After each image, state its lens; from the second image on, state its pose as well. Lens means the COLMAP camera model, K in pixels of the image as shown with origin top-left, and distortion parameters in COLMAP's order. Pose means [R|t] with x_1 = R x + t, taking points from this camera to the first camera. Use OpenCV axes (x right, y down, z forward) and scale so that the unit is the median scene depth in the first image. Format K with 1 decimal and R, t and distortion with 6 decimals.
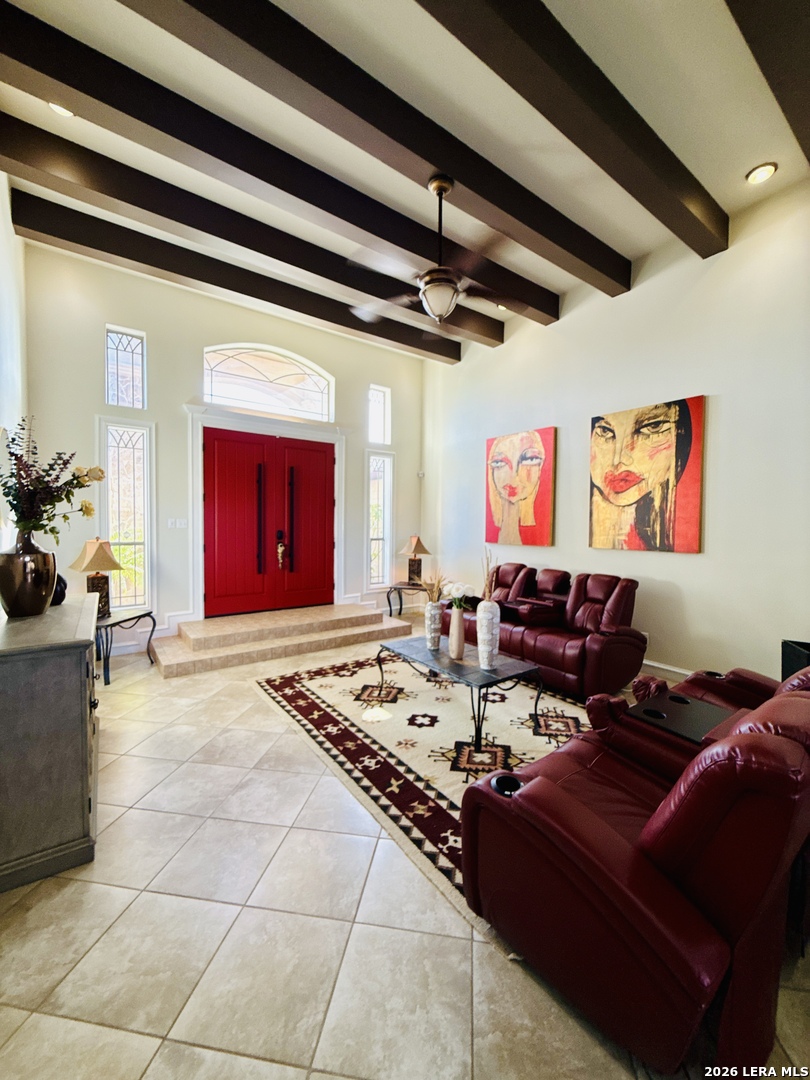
lens RADIAL K [[431.0, 0, 401.7], [0, 431.0, 537.4], [0, 0, 1]] dist [-0.002388, 0.000083]
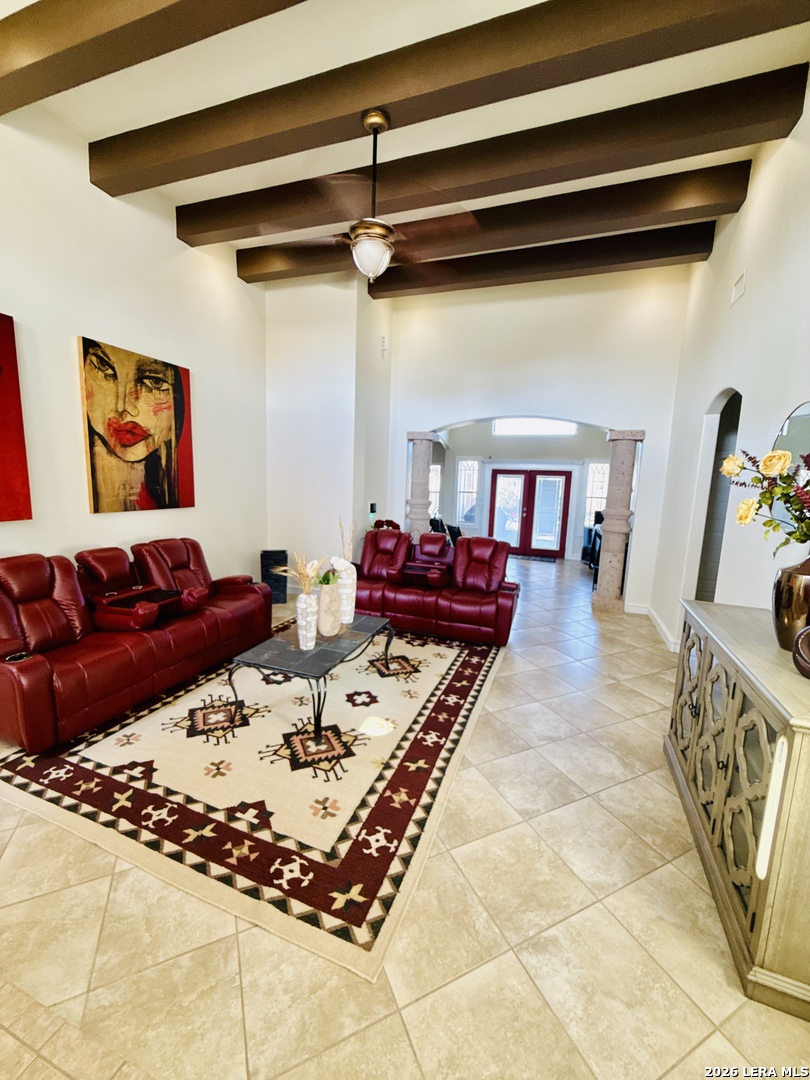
lens RADIAL K [[431.0, 0, 407.1], [0, 431.0, 537.5], [0, 0, 1]] dist [-0.002388, 0.000083]
pose [[-0.563405, -0.145758, 0.813222, -0.640243], [-0.016408, 0.986094, 0.165375, -0.087745], [-0.826018, 0.079830, -0.557962, 1.210447]]
